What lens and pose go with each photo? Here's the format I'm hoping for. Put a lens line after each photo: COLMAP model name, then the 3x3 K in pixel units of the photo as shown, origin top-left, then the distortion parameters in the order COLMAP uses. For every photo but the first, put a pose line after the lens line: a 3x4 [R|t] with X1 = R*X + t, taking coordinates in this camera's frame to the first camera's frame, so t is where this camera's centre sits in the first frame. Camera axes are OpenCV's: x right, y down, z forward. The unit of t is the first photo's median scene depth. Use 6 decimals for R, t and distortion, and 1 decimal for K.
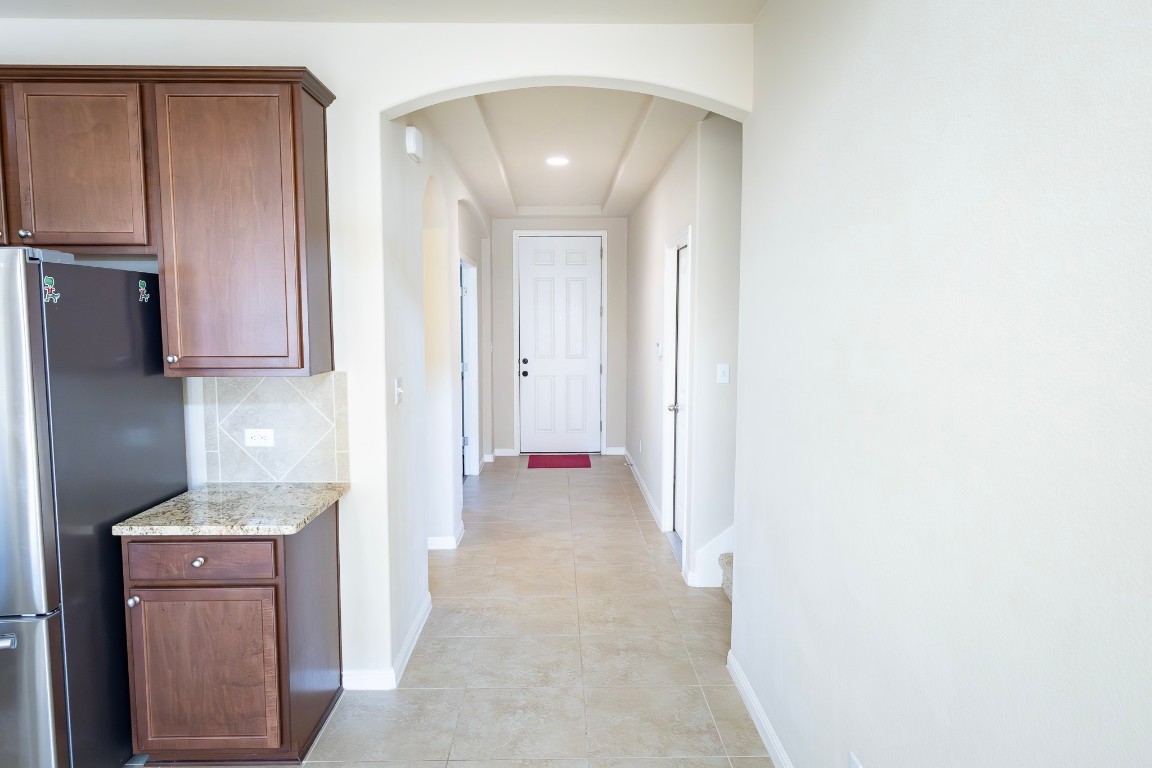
lens RADIAL K [[733.4, 0, 576.9], [0, 733.4, 385.0], [0, 0, 1]] dist [0.010890, 0.001192]
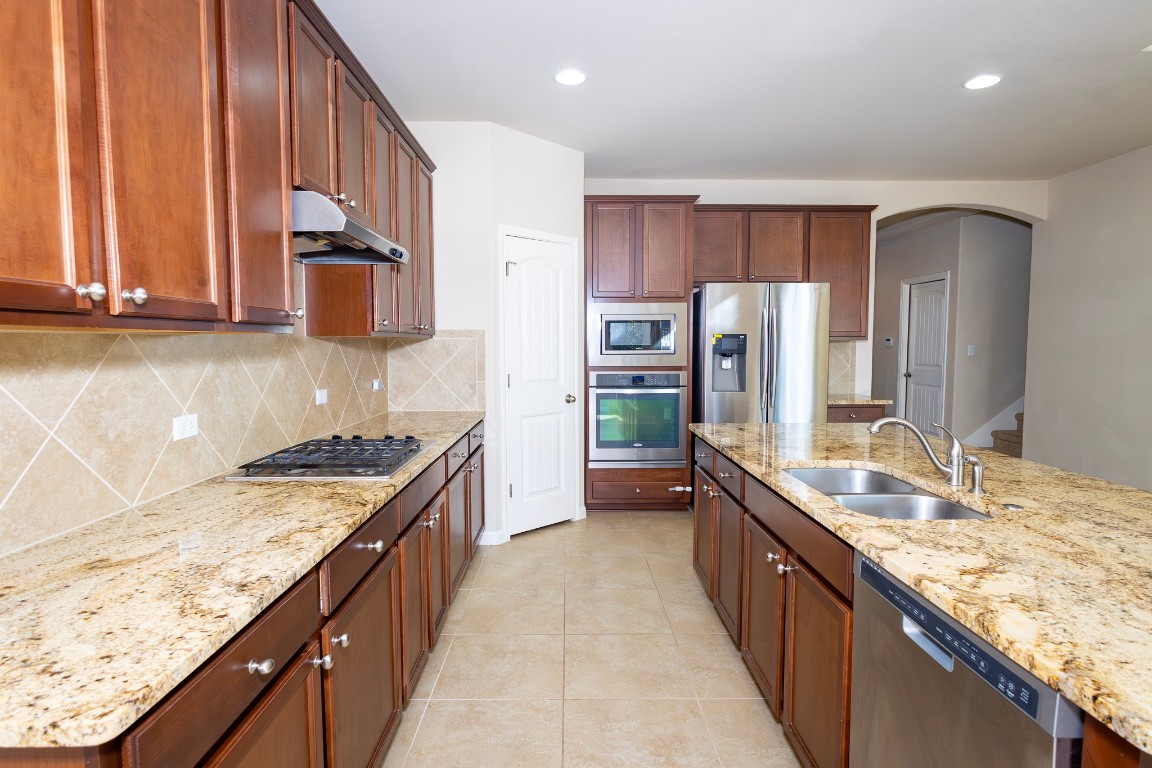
lens RADIAL K [[594.7, 0, 575.3], [0, 594.7, 382.4], [0, 0, 1]] dist [-0.011618, 0.001554]
pose [[0.999887, -0.003654, -0.014590, -1.272043], [0.003277, 0.999664, -0.025722, 0.166891], [0.014679, 0.025672, 0.999563, -0.844079]]
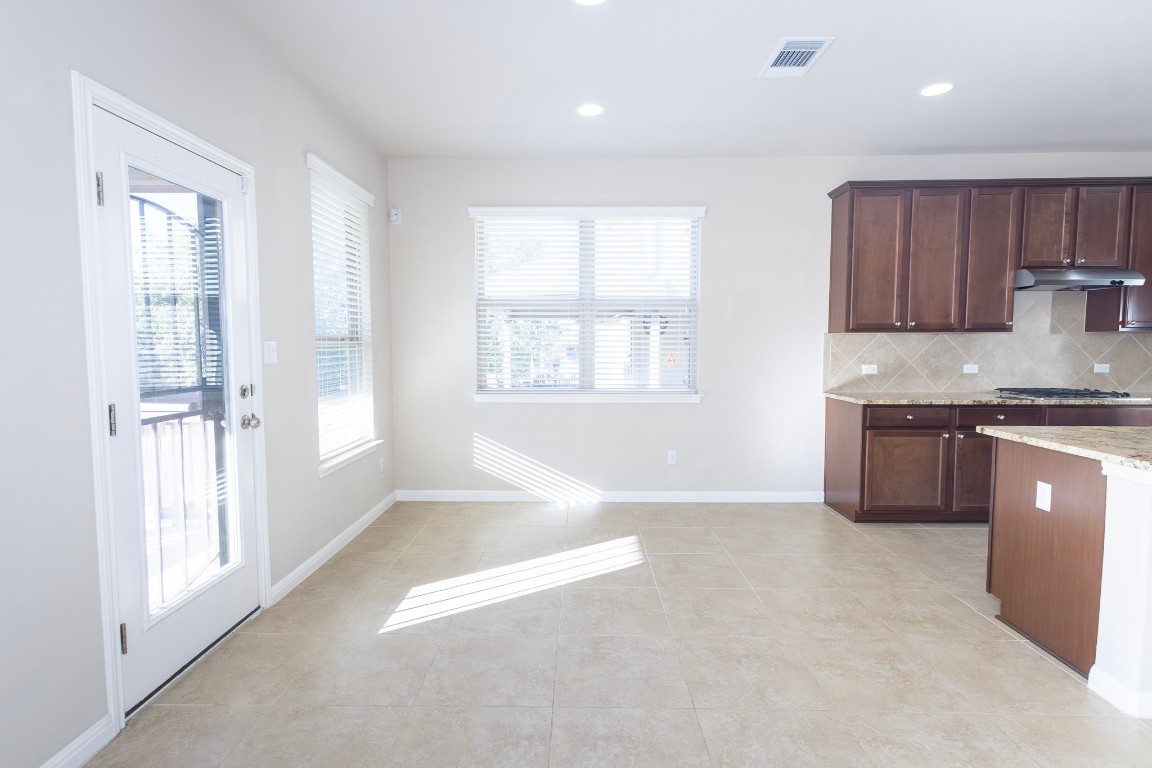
lens RADIAL K [[579.6, 0, 574.8], [0, 579.6, 384.8], [0, 0, 1]] dist [0.010905, 0.000954]
pose [[-0.036166, 0.070859, -0.996830, 0.068333], [-0.087179, 0.993457, 0.073782, 0.222141], [0.995536, 0.089571, -0.029752, -1.293391]]
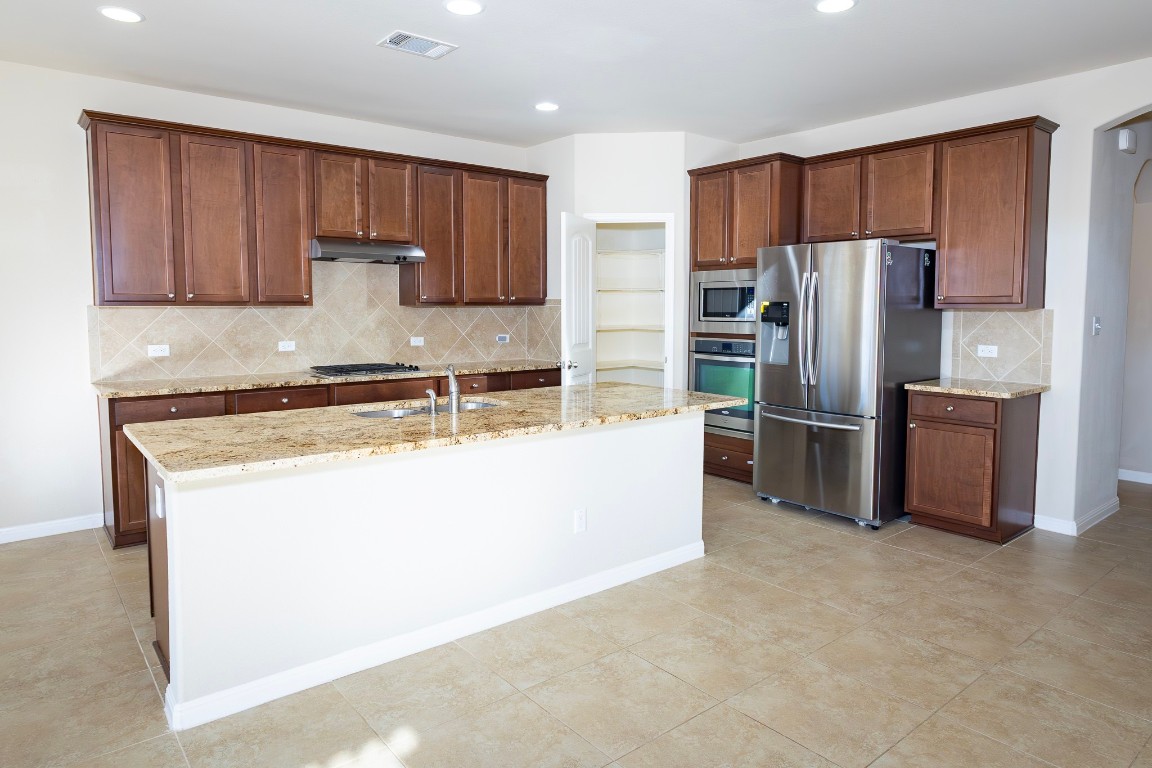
lens RADIAL K [[708.7, 0, 574.7], [0, 708.7, 354.9], [0, 0, 1]] dist [-0.003555, -0.008843]
pose [[0.611446, 0.053753, -0.789458, 0.255584], [-0.071621, 0.997354, 0.012437, 0.143587], [0.788038, 0.048937, 0.613678, -0.716006]]
